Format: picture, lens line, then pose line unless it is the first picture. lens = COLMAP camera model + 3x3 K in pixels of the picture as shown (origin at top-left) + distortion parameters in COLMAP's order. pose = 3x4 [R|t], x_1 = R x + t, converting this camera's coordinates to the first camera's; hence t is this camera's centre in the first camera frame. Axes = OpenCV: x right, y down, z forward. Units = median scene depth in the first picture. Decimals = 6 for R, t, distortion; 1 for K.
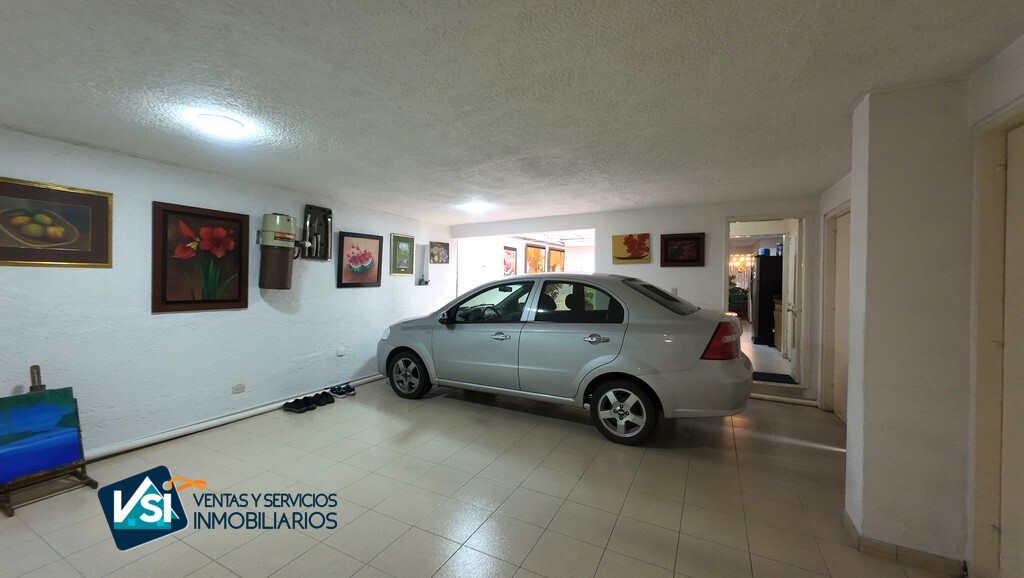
lens RADIAL K [[392.8, 0, 512.3], [0, 392.8, 282.5], [0, 0, 1]] dist [0.007967, -0.000013]
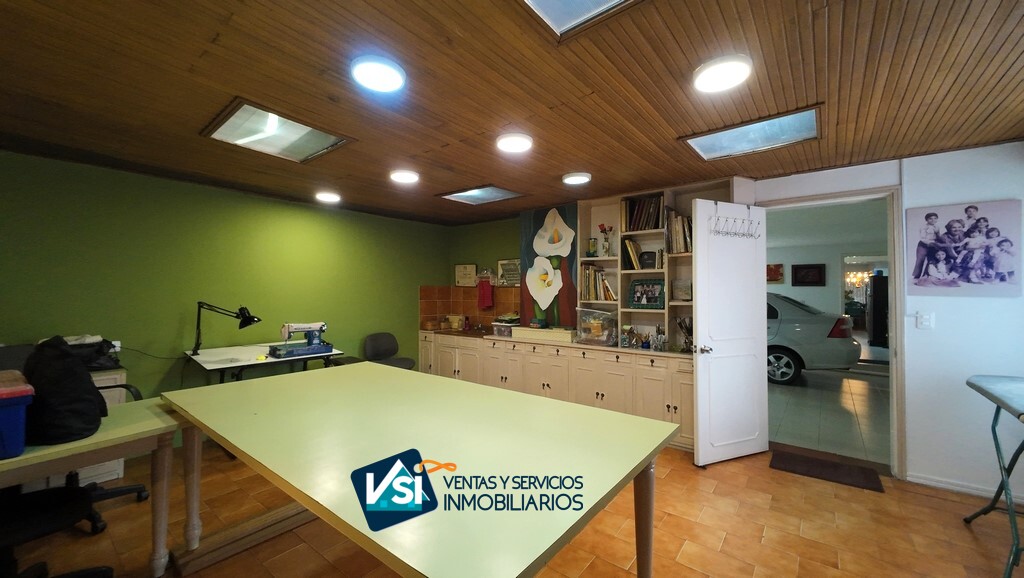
lens RADIAL K [[392.8, 0, 510.0], [0, 392.8, 288.1], [0, 0, 1]] dist [0.007967, -0.000013]
pose [[0.979399, -0.004599, -0.201880, -0.356511], [0.000044, 0.999745, -0.022561, 0.000269], [0.201932, 0.022087, 0.979150, -0.660862]]
